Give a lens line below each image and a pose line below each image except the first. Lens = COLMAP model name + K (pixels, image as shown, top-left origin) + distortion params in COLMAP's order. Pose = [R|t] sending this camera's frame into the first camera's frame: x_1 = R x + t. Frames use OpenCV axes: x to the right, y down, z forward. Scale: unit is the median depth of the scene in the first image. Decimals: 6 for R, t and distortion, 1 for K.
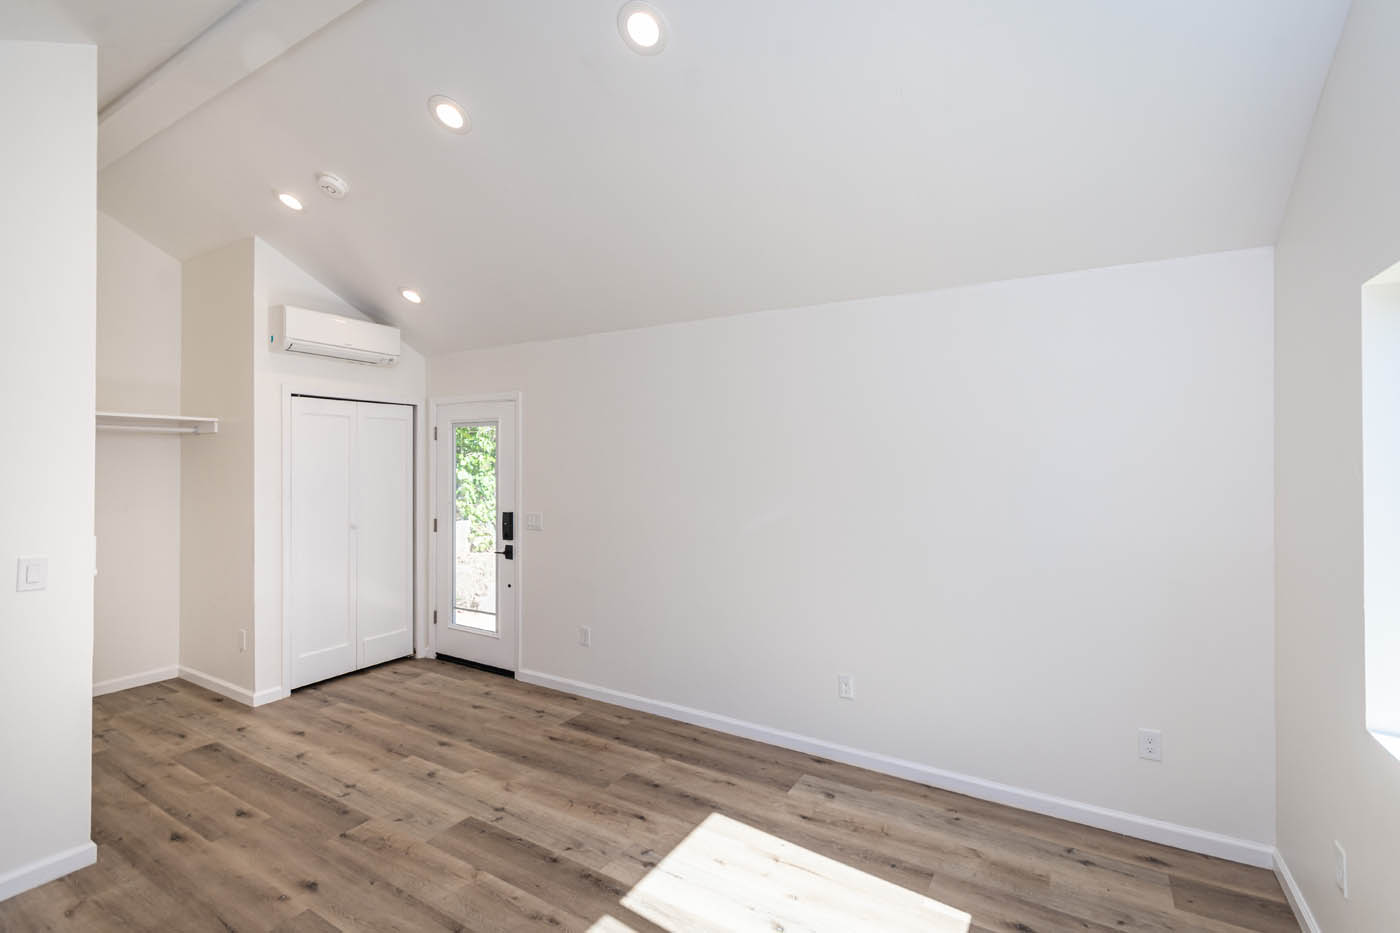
lens RADIAL K [[621.6, 0, 707.4], [0, 621.6, 461.5], [0, 0, 1]] dist [0.012108, -0.005396]
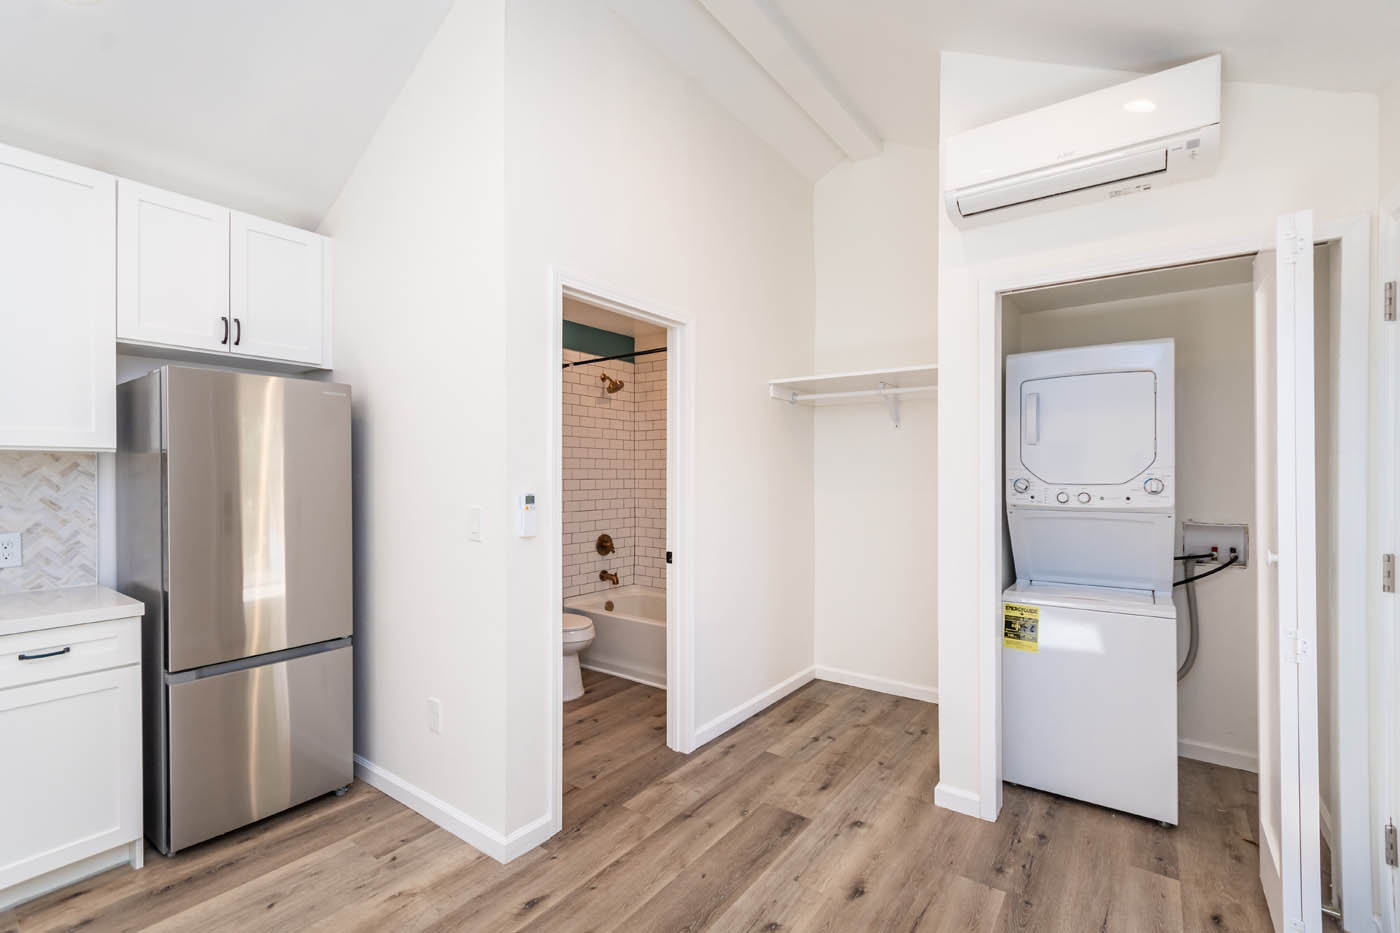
lens RADIAL K [[621.6, 0, 716.0], [0, 621.6, 475.6], [0, 0, 1]] dist [0.012108, -0.005396]
pose [[-0.084090, 0.006023, -0.996440, -0.094985], [0.003614, 0.999977, 0.005740, 0.064982], [0.996452, -0.003118, -0.084109, 0.930461]]
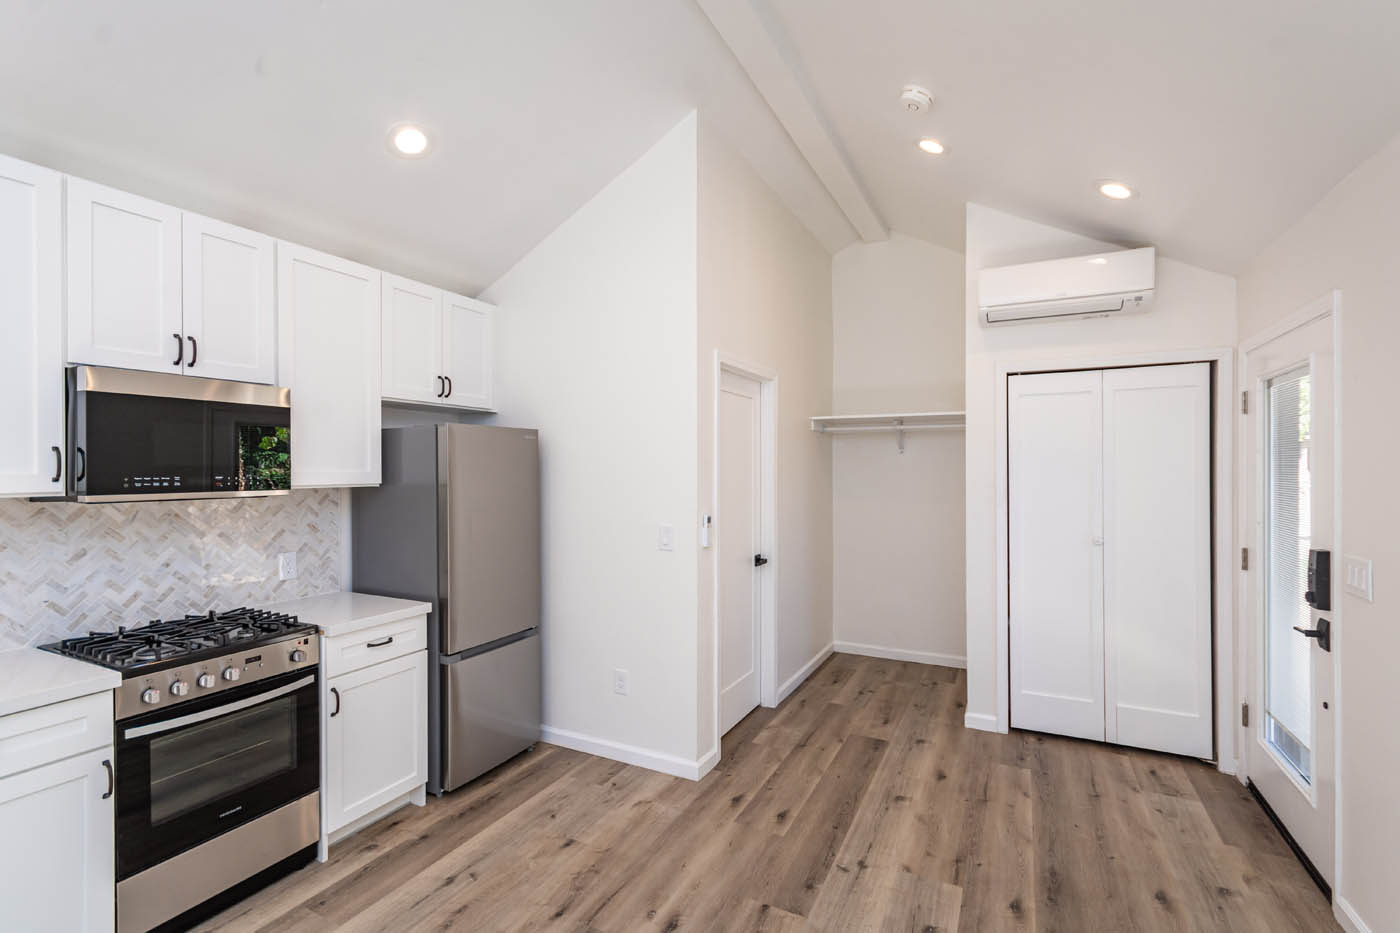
lens RADIAL K [[621.6, 0, 714.4], [0, 621.6, 471.1], [0, 0, 1]] dist [0.012108, -0.005396]
pose [[0.072083, 0.003657, -0.997392, 0.158917], [0.004859, 0.999980, 0.004018, 0.021388], [0.997387, -0.005136, 0.072064, 0.644189]]
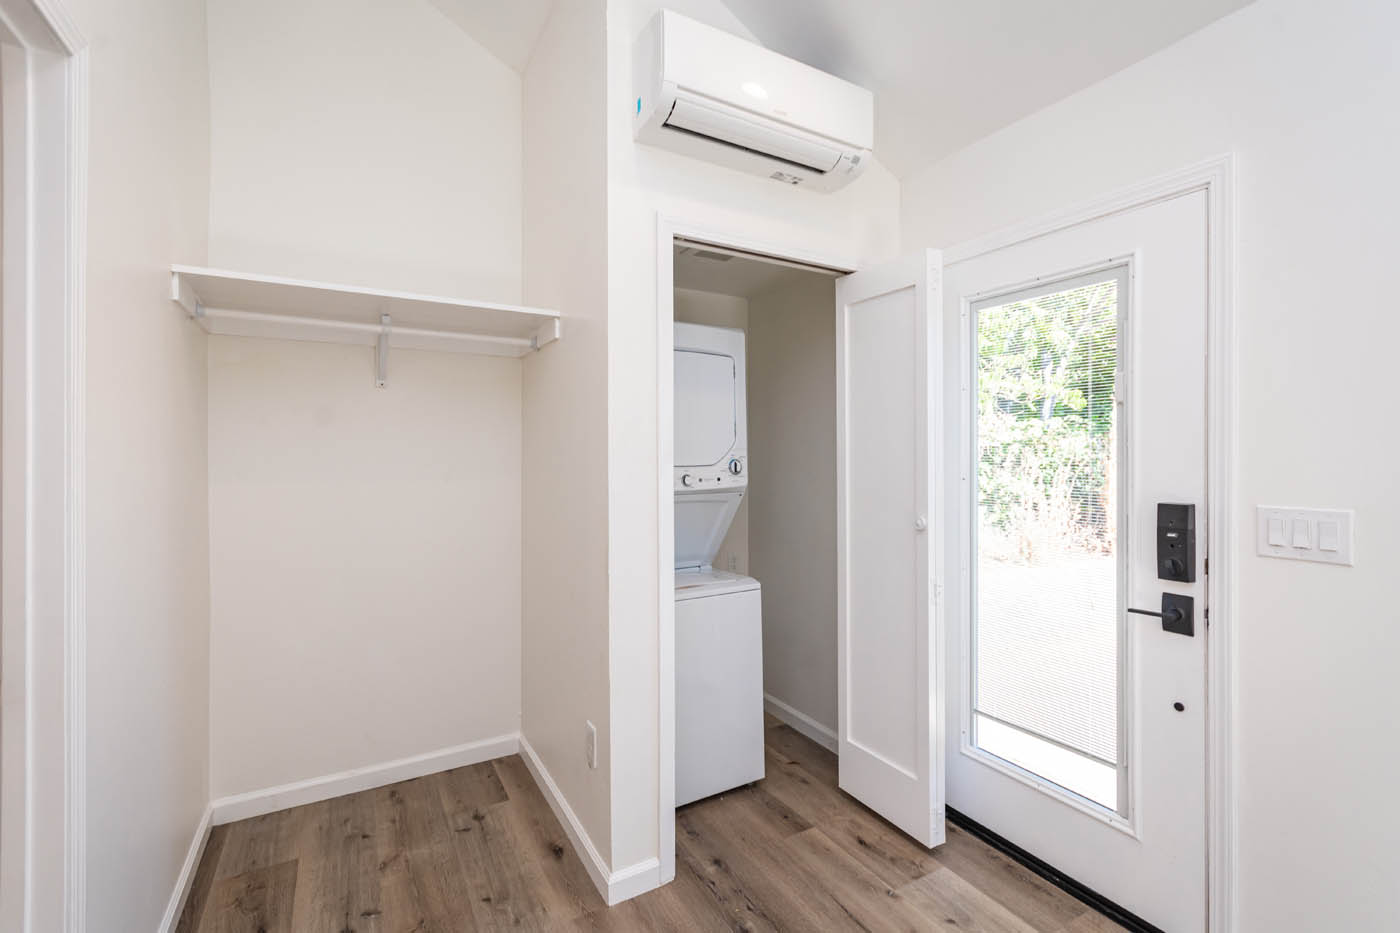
lens RADIAL K [[621.6, 0, 717.8], [0, 621.6, 455.1], [0, 0, 1]] dist [0.012108, -0.005396]
pose [[0.876751, -0.000621, -0.480944, -0.484277], [0.001936, 0.999996, 0.002239, 0.066758], [0.480941, -0.002894, 0.876748, 0.710367]]
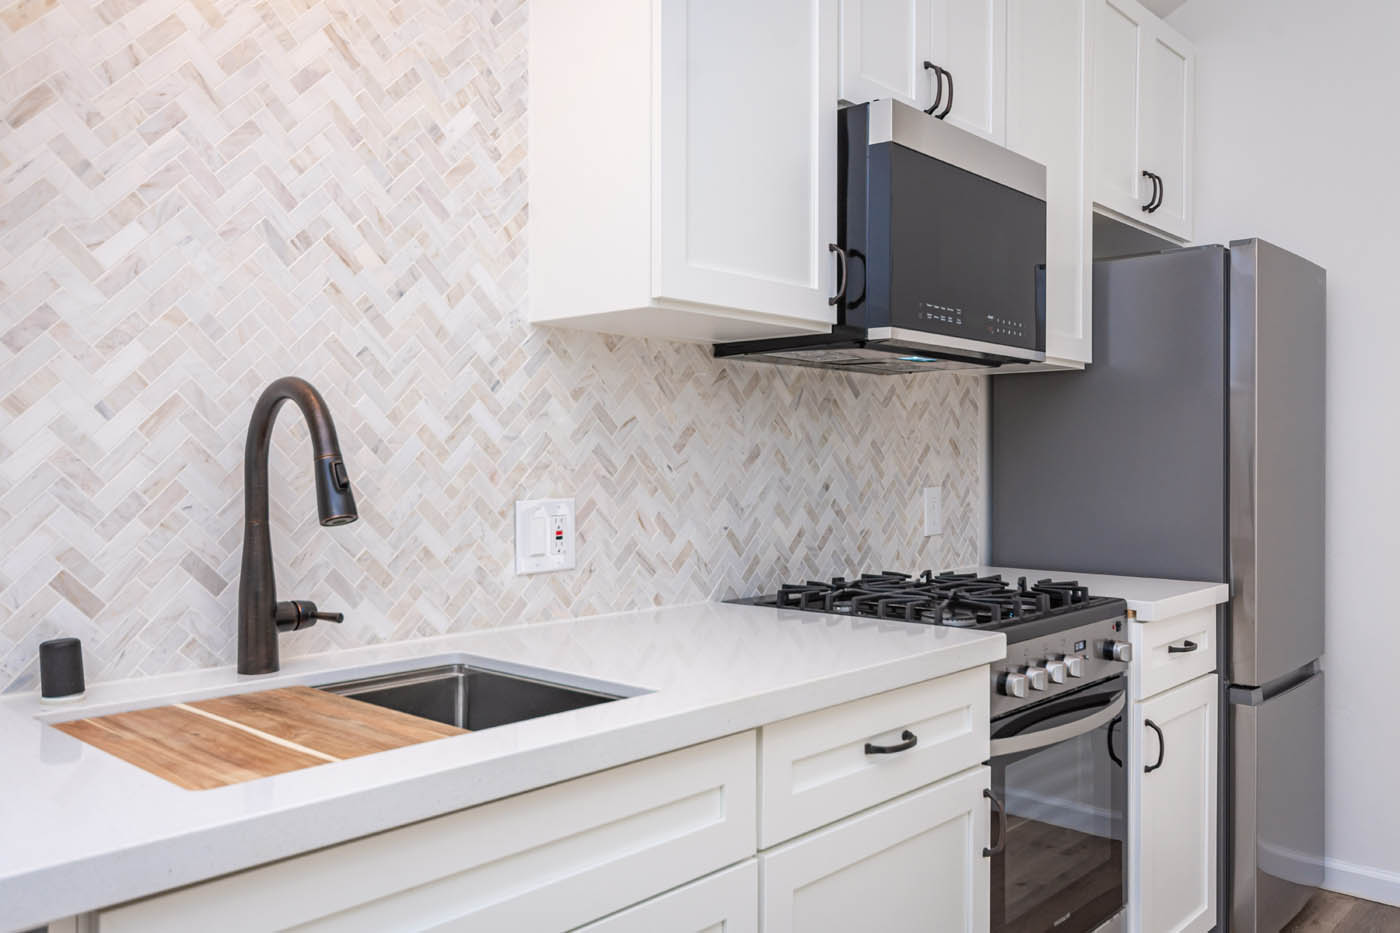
lens RADIAL K [[1117.2, 0, 714.2], [0, 1117.2, 468.9], [0, 0, 1]] dist [-0.002489, 0.008668]
pose [[-0.207719, 0.005254, -0.978174, 0.135834], [-0.000063, 0.999986, 0.005384, 0.107518], [0.978189, 0.001180, -0.207716, 0.178956]]
